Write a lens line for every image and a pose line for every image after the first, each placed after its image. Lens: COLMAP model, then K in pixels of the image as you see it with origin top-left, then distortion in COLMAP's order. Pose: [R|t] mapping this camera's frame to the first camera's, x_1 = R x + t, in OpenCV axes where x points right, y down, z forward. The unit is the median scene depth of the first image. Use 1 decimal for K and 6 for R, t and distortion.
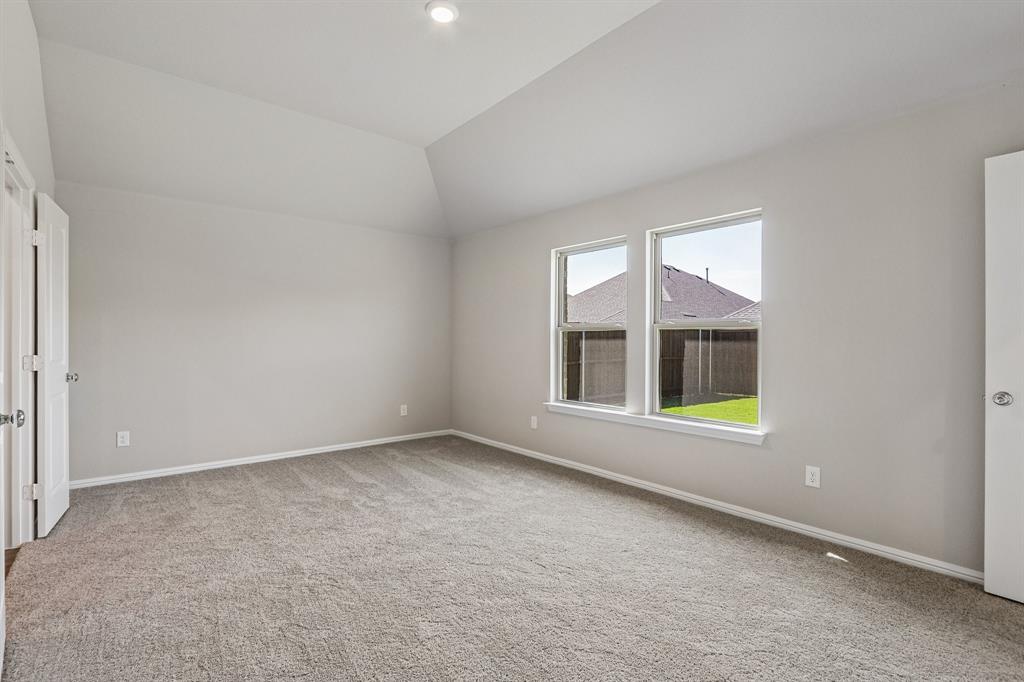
lens RADIAL K [[477.0, 0, 513.7], [0, 477.0, 338.5], [0, 0, 1]] dist [-0.017282, 0.004418]
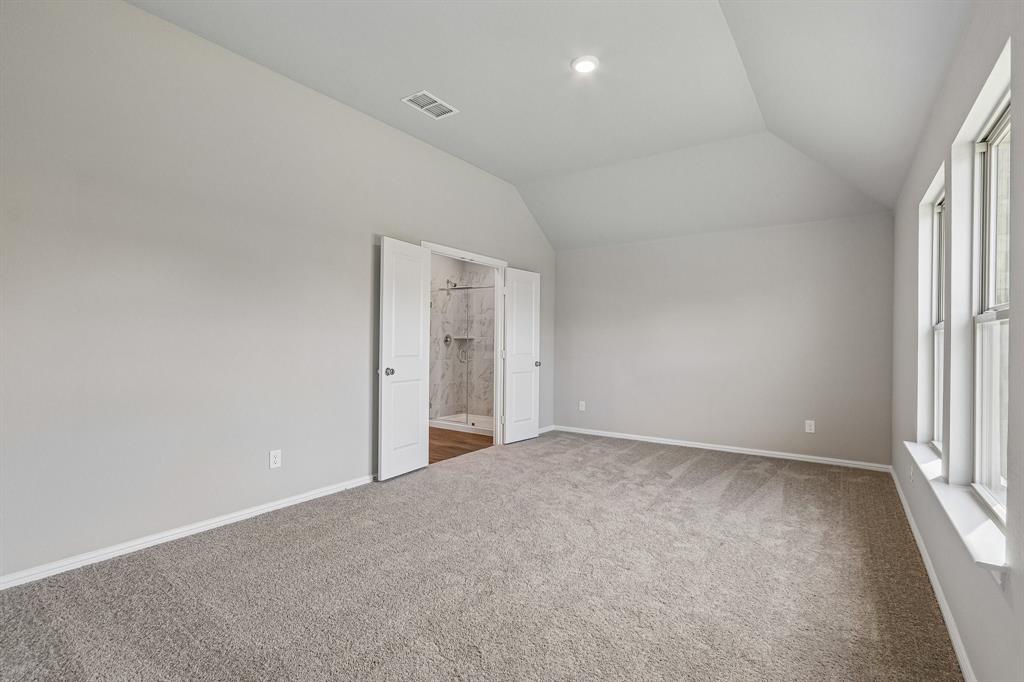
lens RADIAL K [[477.0, 0, 510.5], [0, 477.0, 340.3], [0, 0, 1]] dist [-0.017282, 0.004418]
pose [[0.251062, -0.004297, -0.967961, 0.706681], [-0.002596, 0.999984, -0.005112, 0.002382], [0.967967, 0.003796, 0.251047, 0.402562]]
